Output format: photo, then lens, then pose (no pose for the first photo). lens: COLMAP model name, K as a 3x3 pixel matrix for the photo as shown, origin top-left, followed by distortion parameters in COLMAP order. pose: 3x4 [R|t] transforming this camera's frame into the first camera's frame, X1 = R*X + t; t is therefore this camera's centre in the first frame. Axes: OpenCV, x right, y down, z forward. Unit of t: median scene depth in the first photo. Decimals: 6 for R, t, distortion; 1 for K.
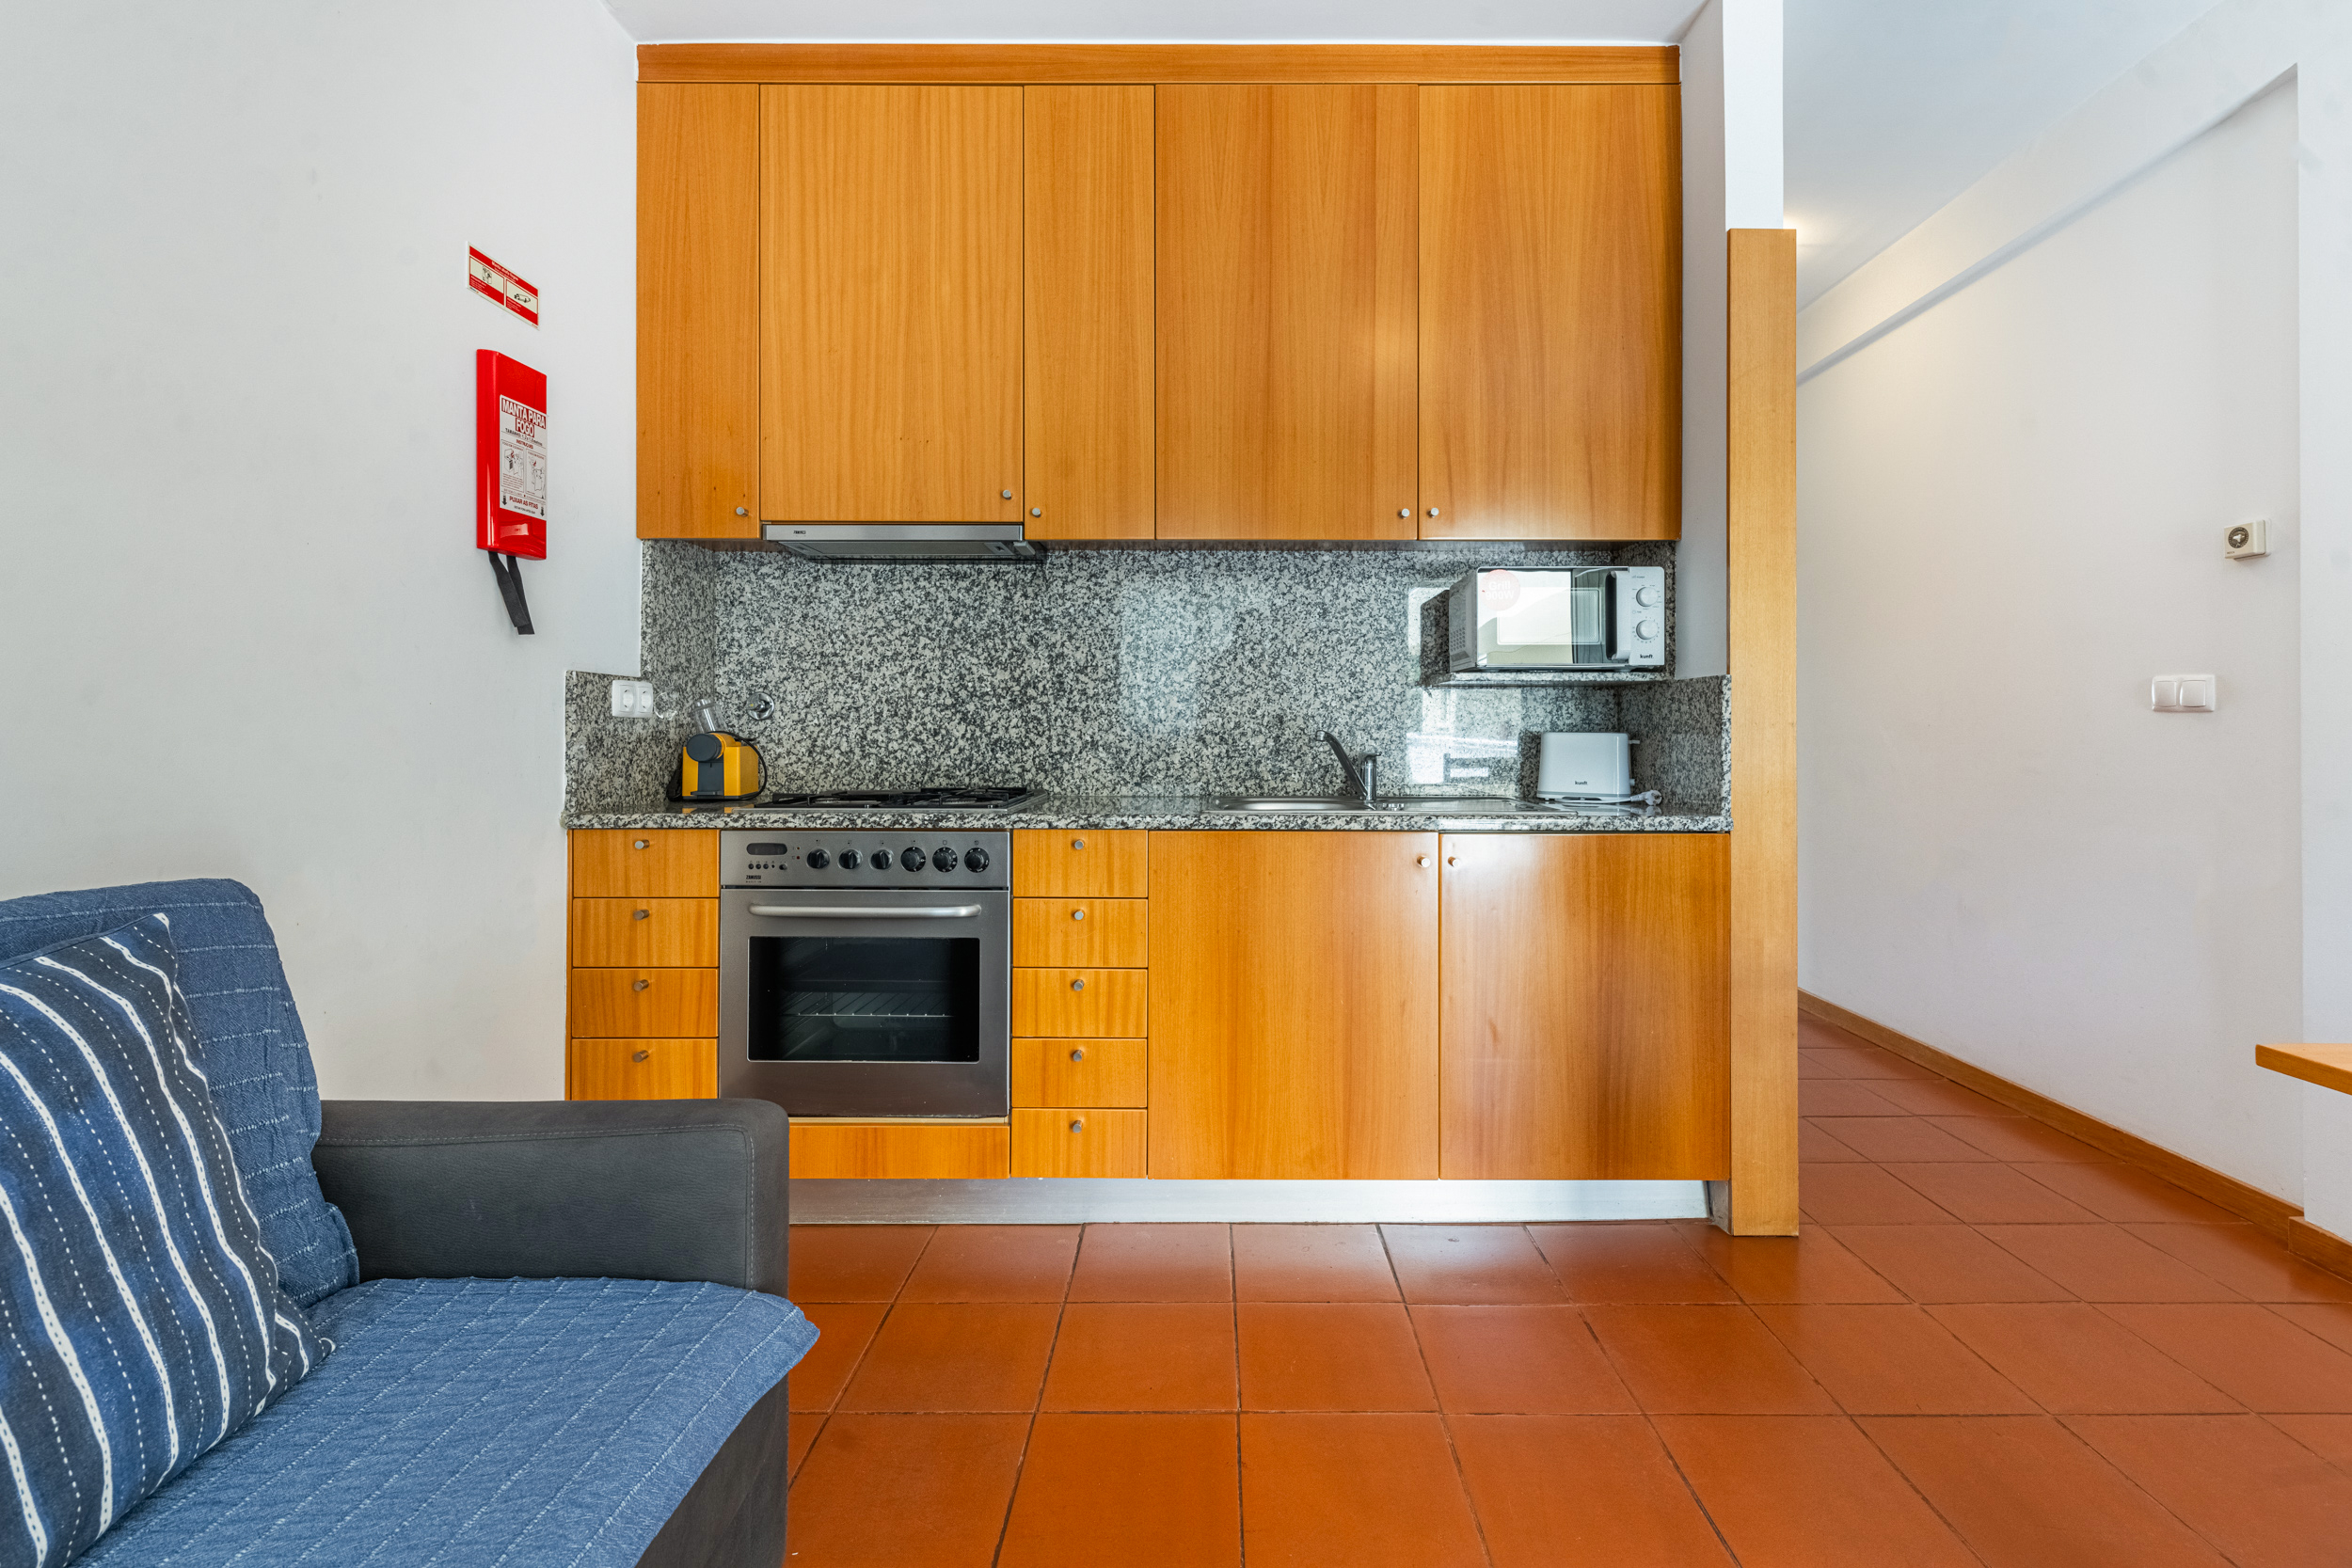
lens RADIAL K [[1009.2, 0, 1164.7], [0, 1009.2, 737.4], [0, 0, 1]] dist [0.000137, -0.000379]
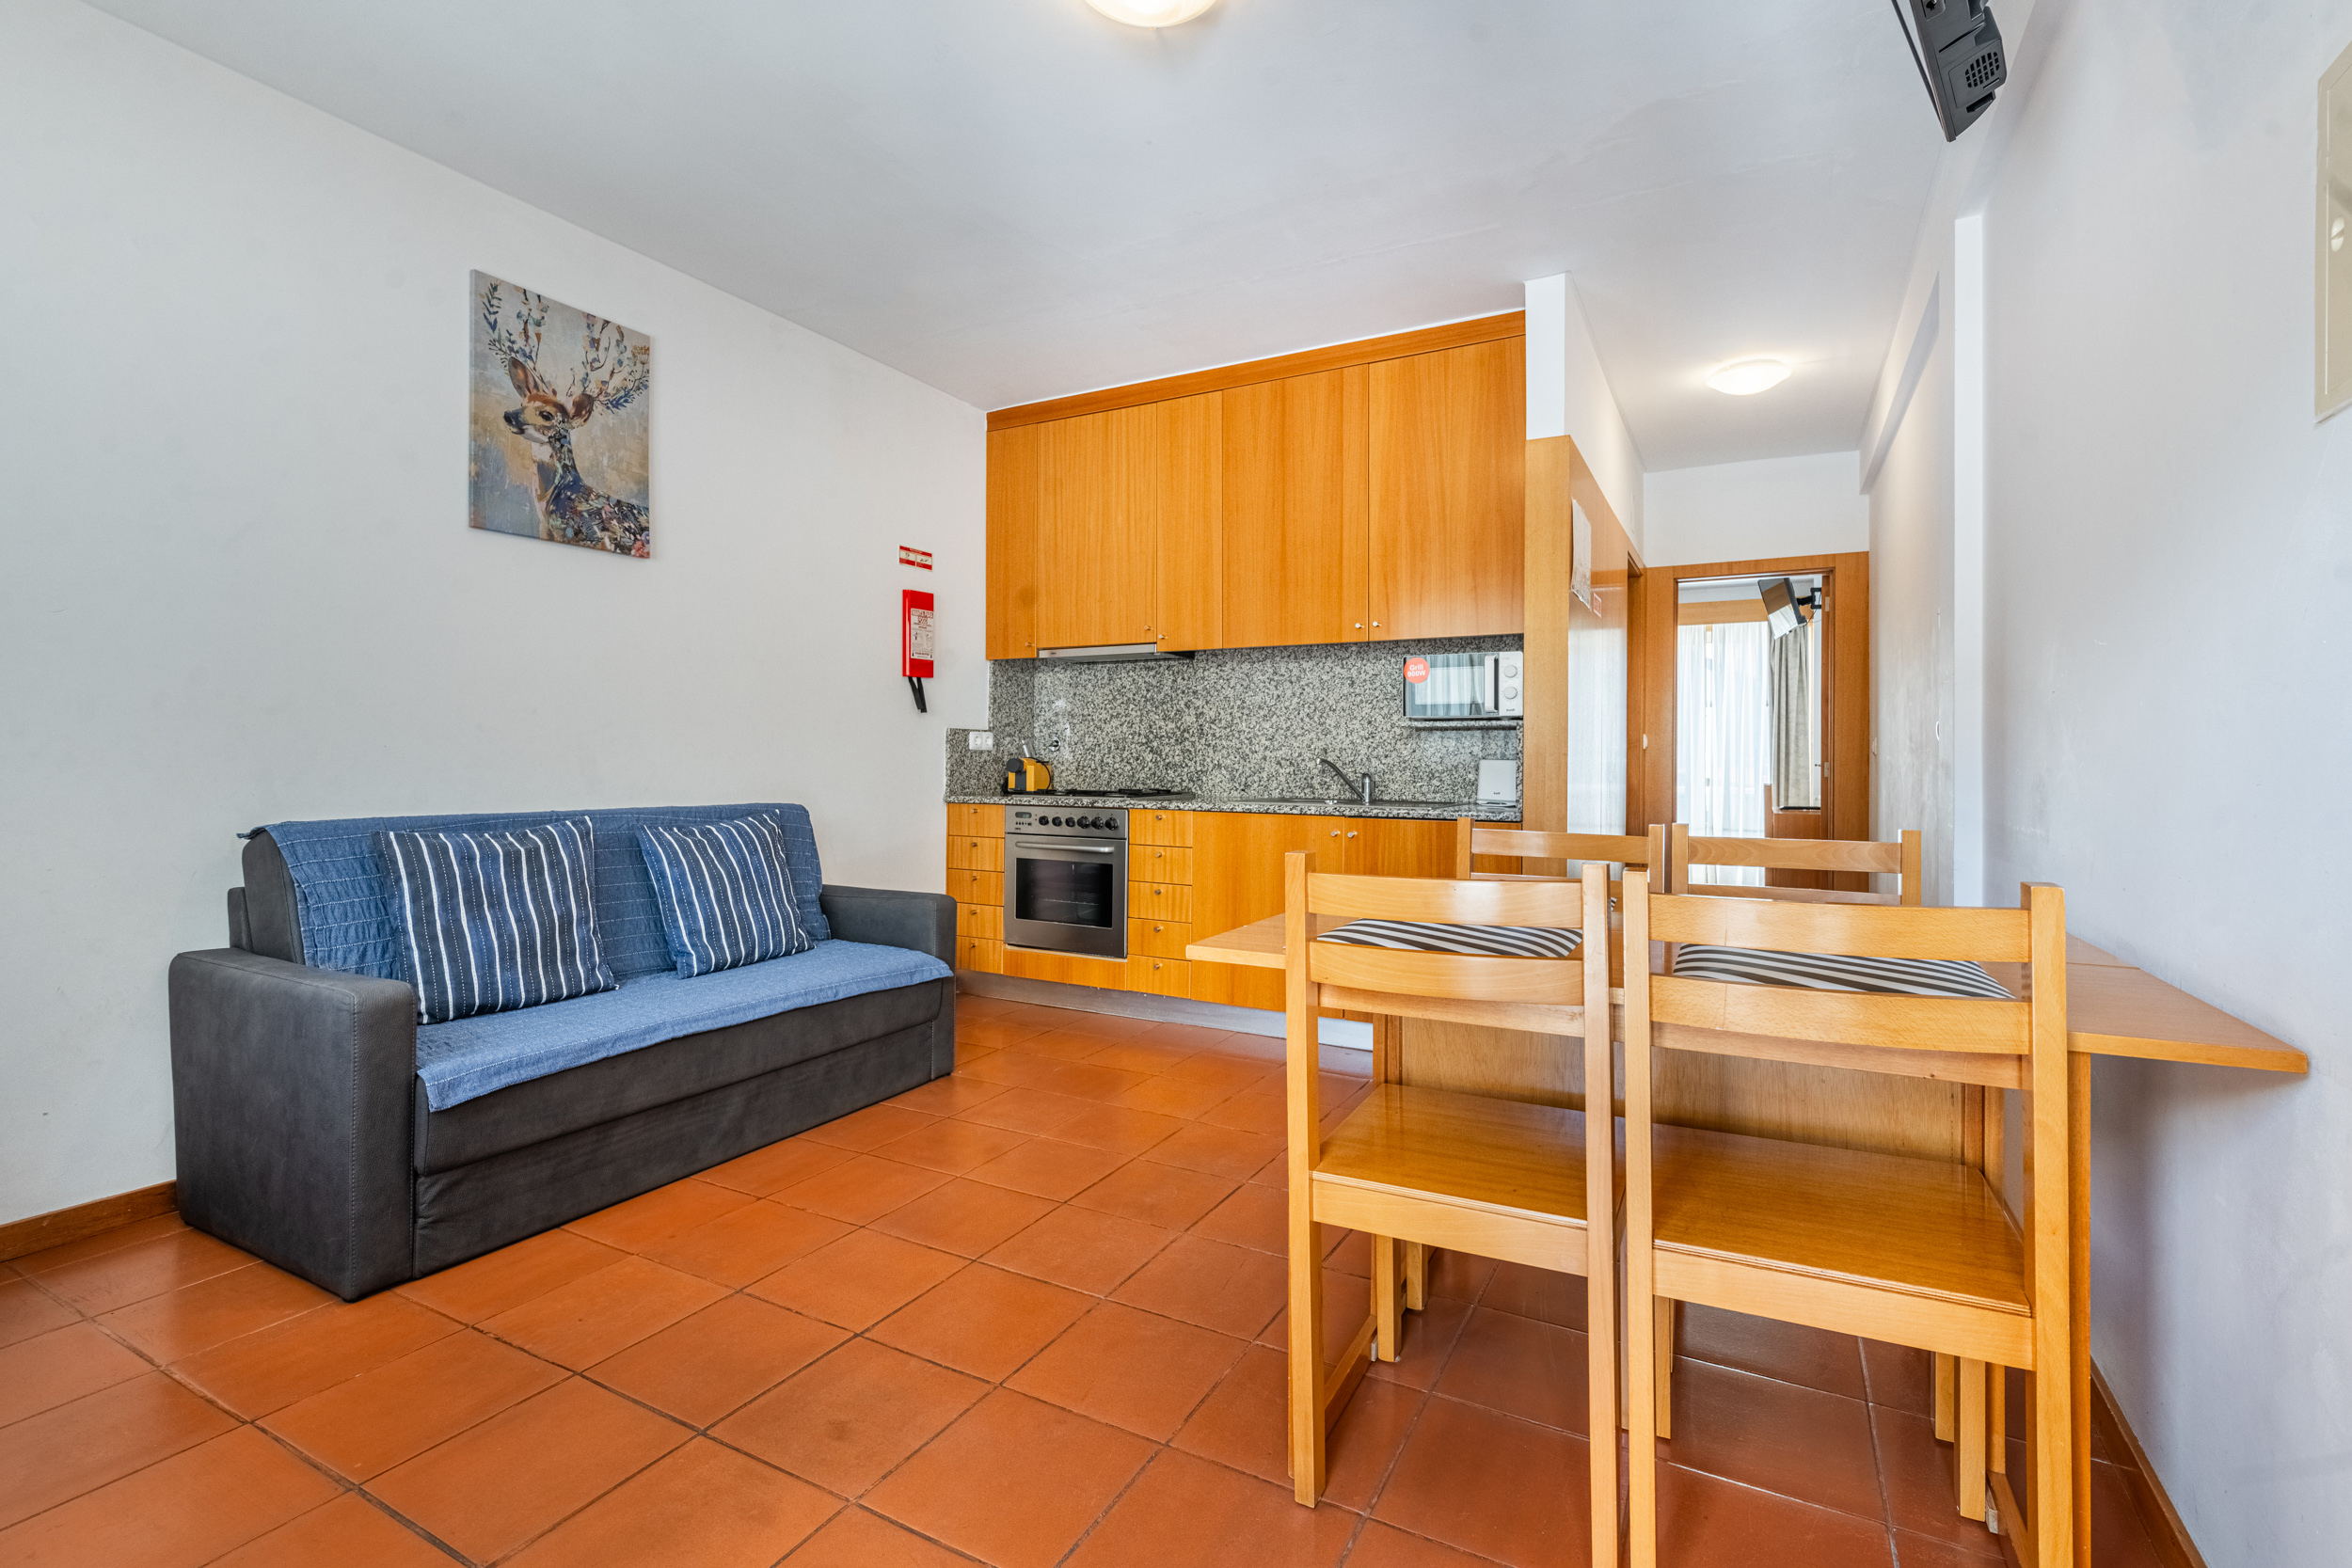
lens RADIAL K [[1022.3, 0, 1232.7], [0, 1022.3, 773.7], [0, 0, 1]] dist [-0.001135, -0.000287]
pose [[0.897934, 0.010055, -0.440016, 0.789175], [-0.007513, 0.999944, 0.007520, 0.007932], [0.440066, -0.003446, 0.897959, -0.586889]]
